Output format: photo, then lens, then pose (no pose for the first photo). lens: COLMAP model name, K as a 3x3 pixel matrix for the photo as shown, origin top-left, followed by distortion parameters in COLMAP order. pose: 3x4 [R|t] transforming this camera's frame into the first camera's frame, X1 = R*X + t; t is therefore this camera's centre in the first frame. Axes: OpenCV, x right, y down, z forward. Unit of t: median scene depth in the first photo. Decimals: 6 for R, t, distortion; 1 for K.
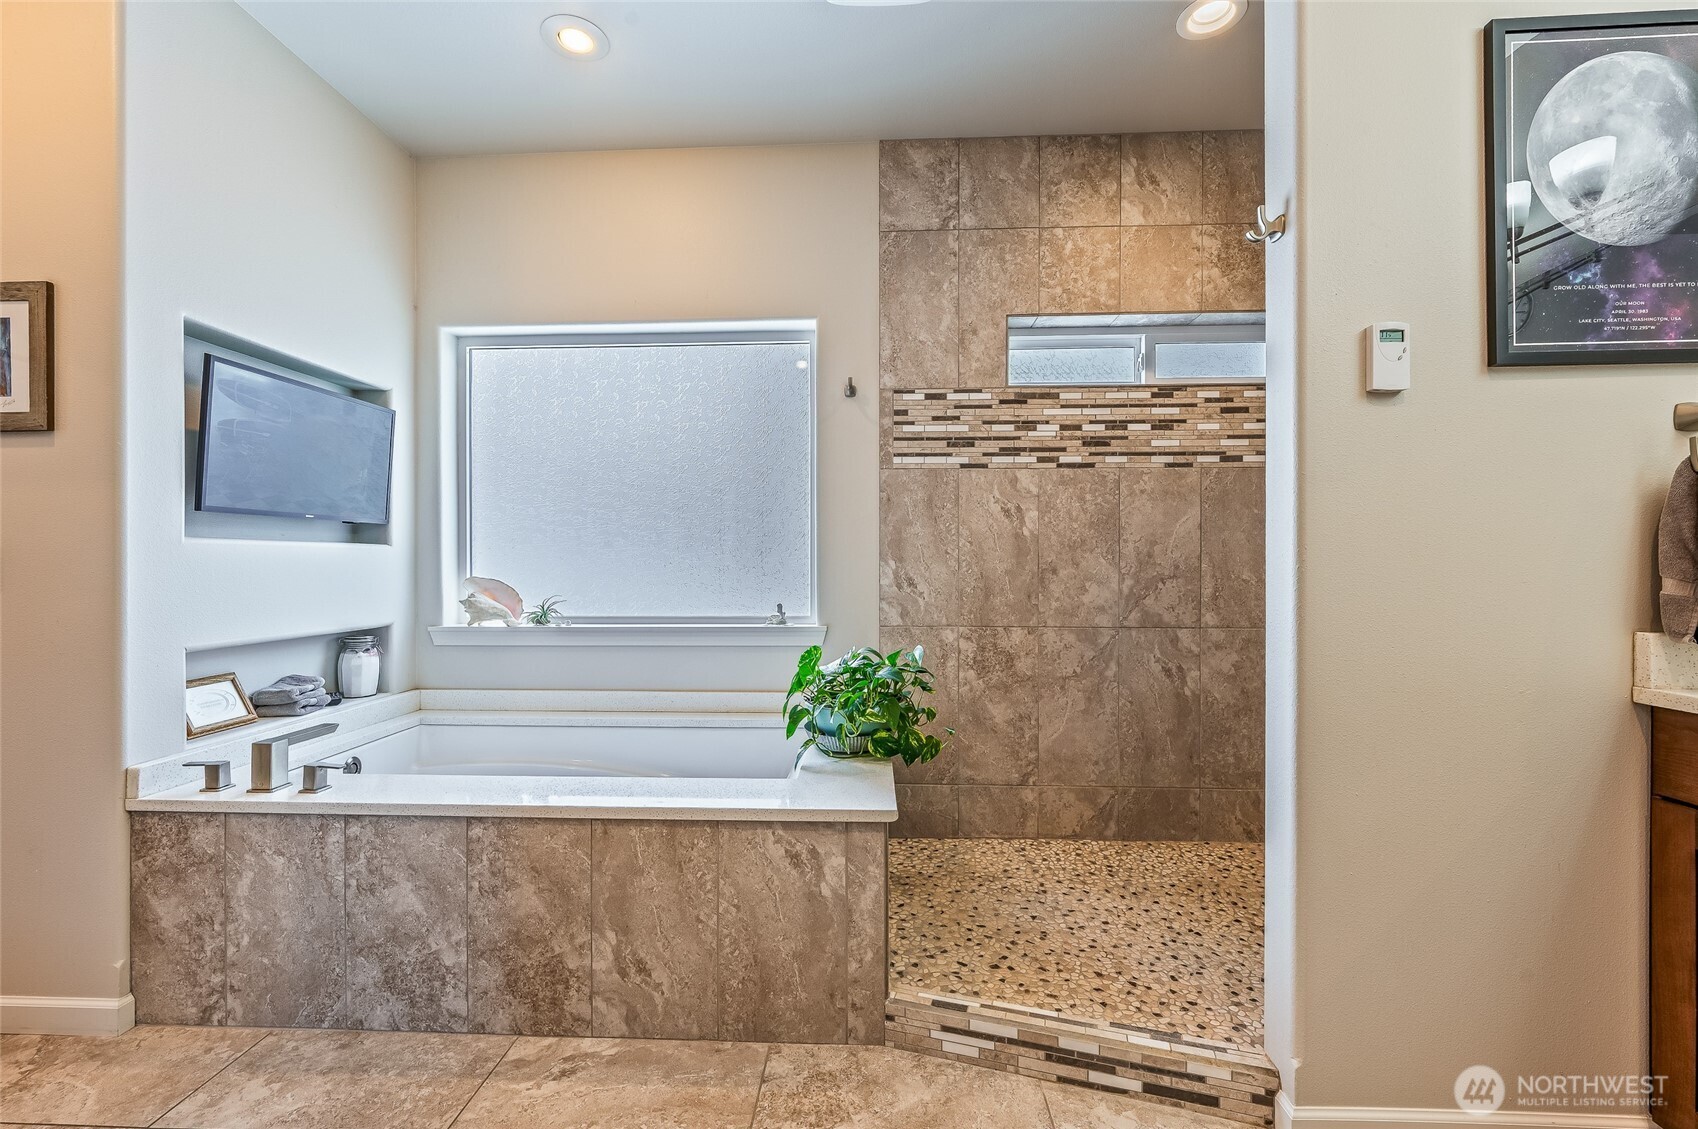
lens RADIAL K [[692.6, 0, 849.0], [0, 692.6, 564.5], [0, 0, 1]] dist [-0.001028, -0.000067]
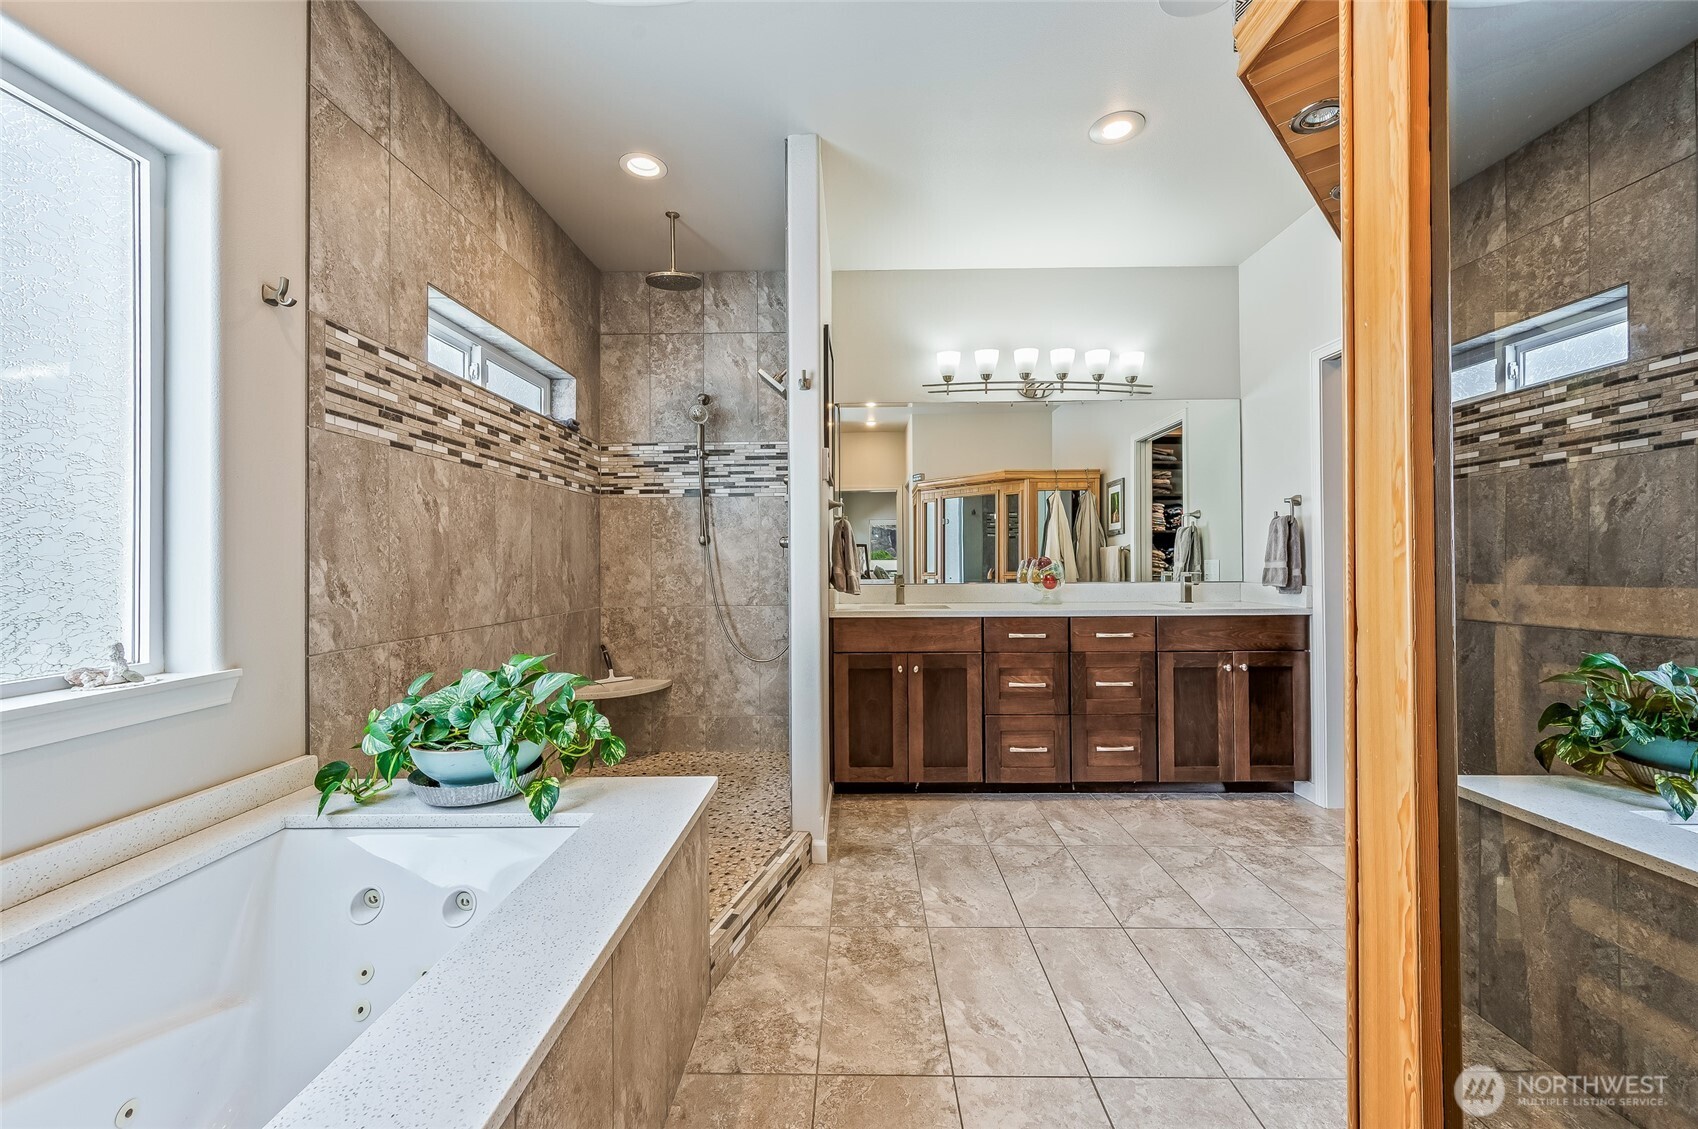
lens RADIAL K [[678.4, 0, 852.3], [0, 678.4, 548.9], [0, 0, 1]] dist [-0.006911, 0.000007]
pose [[-0.032495, 0.019286, 0.999286, -0.646270], [0.007717, 0.999789, -0.019045, 0.000343], [-0.999442, 0.007093, -0.032637, 0.490649]]
